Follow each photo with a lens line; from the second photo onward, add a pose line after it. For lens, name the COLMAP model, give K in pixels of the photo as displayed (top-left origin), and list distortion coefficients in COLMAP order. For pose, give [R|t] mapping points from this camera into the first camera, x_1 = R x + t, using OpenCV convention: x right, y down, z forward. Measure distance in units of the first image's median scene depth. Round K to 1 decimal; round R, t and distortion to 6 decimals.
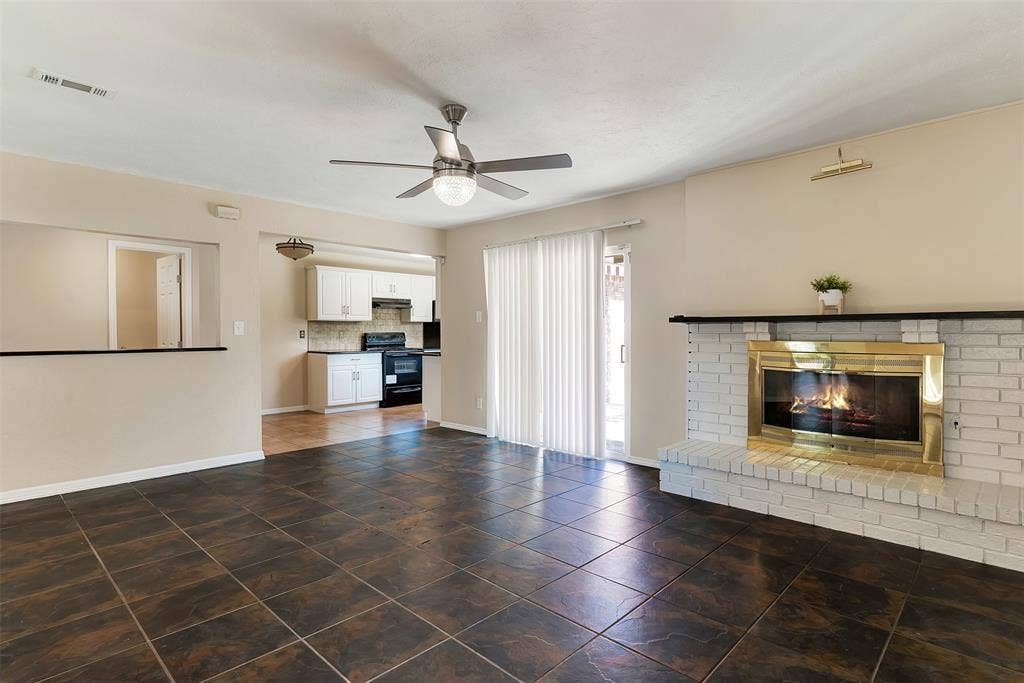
lens RADIAL K [[524.2, 0, 512.0], [0, 524.2, 341.5], [0, 0, 1]] dist [0.000116, 0.000398]
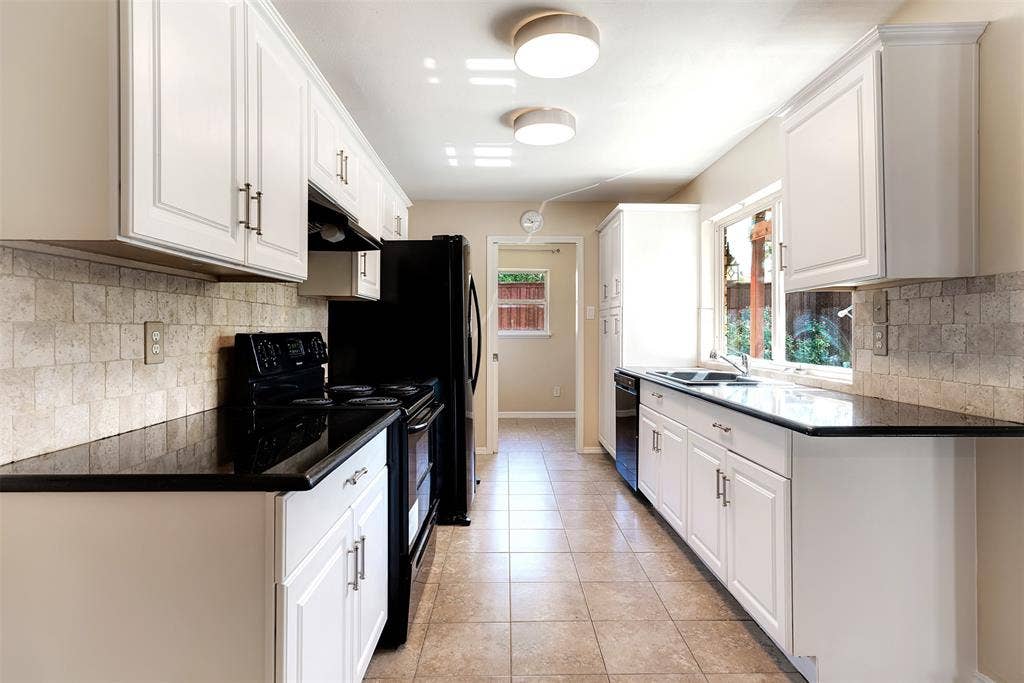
lens RADIAL K [[524.7, 0, 512.1], [0, 524.7, 334.7], [0, 0, 1]] dist [0.004715, 0.001993]
pose [[0.709002, -0.001283, 0.705205, -0.378996], [0.008584, 0.999940, -0.006812, -0.014312], [-0.705154, 0.010883, 0.708970, 0.802534]]
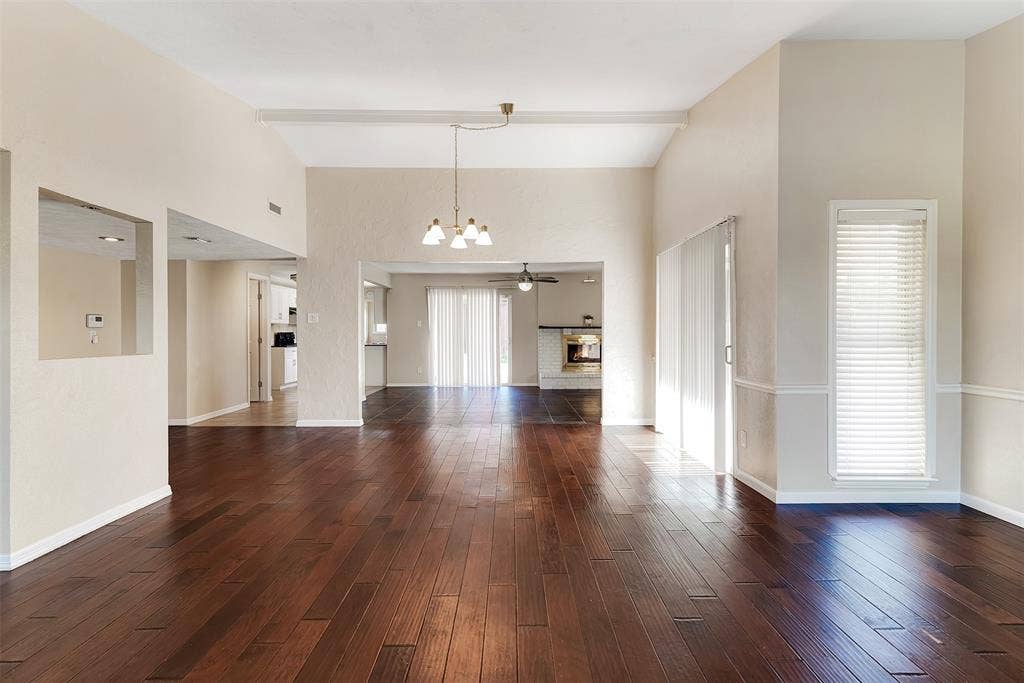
lens RADIAL K [[524.7, 0, 512.1], [0, 524.7, 334.7], [0, 0, 1]] dist [0.004715, 0.001993]
pose [[0.716281, -0.001784, 0.697810, -0.843916], [0.012573, 0.999867, -0.010350, 0.011793], [-0.697699, 0.016187, 0.716208, -0.422841]]
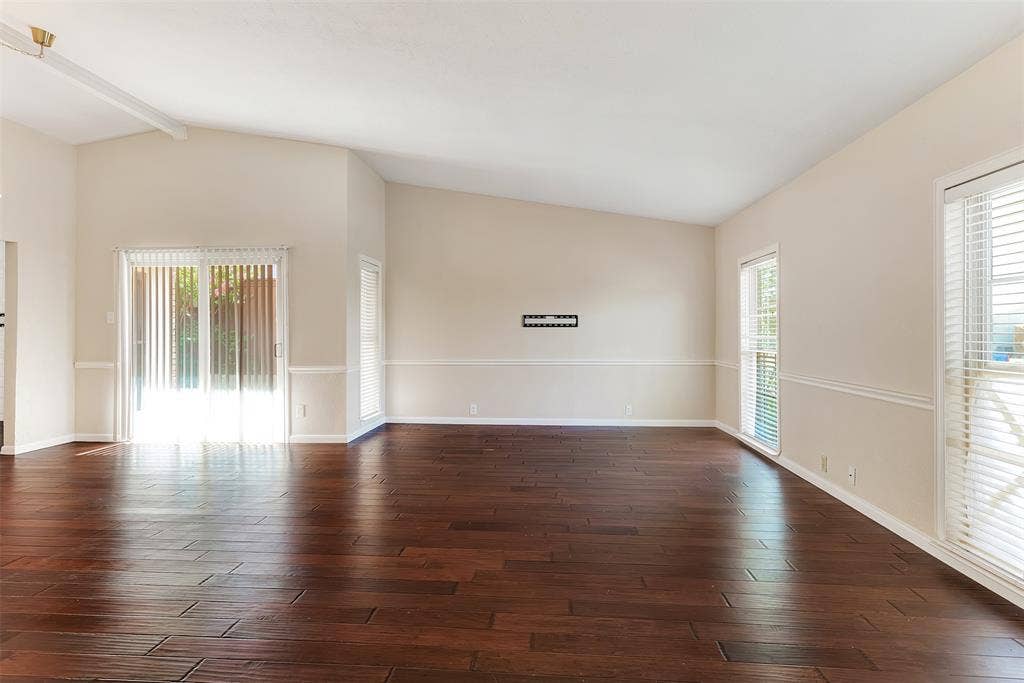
lens RADIAL K [[506.5, 0, 513.3], [0, 506.5, 332.7], [0, 0, 1]] dist [-0.000053, 0.000089]
pose [[-0.637447, 0.006708, 0.770465, -1.029941], [0.016216, 0.999857, 0.004712, 0.005673], [-0.770324, 0.015498, -0.637465, -0.014828]]
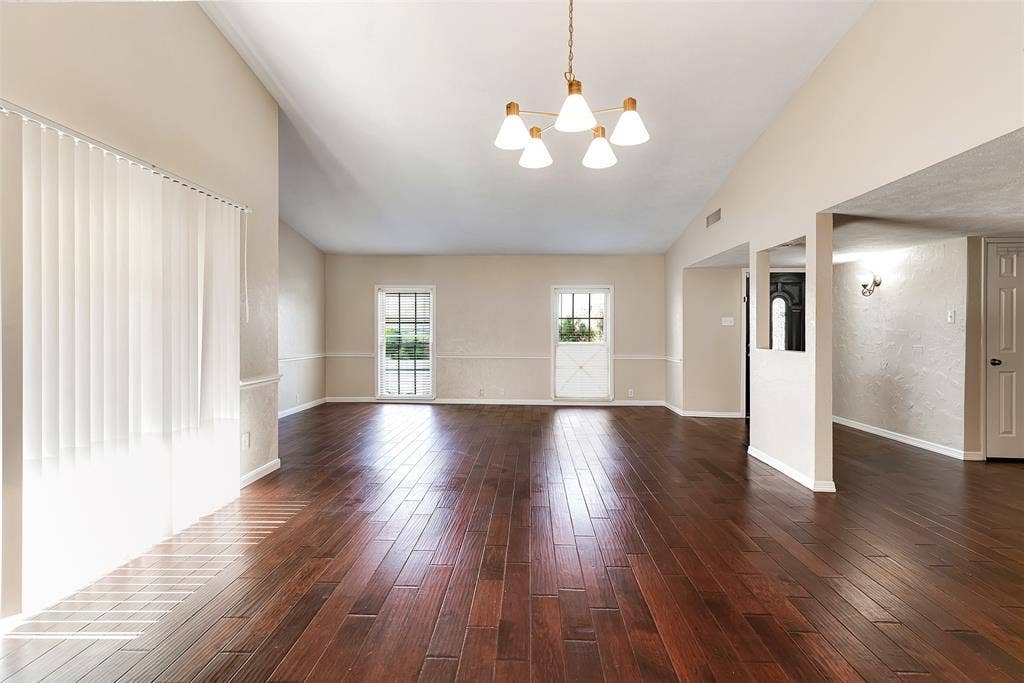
lens RADIAL K [[524.7, 0, 512.1], [0, 524.7, 334.7], [0, 0, 1]] dist [0.004715, 0.001993]
pose [[-0.736617, 0.004015, -0.676298, -0.181986], [-0.010931, 0.999781, 0.017842, -0.004810], [0.676222, 0.020536, -0.736412, 0.311049]]
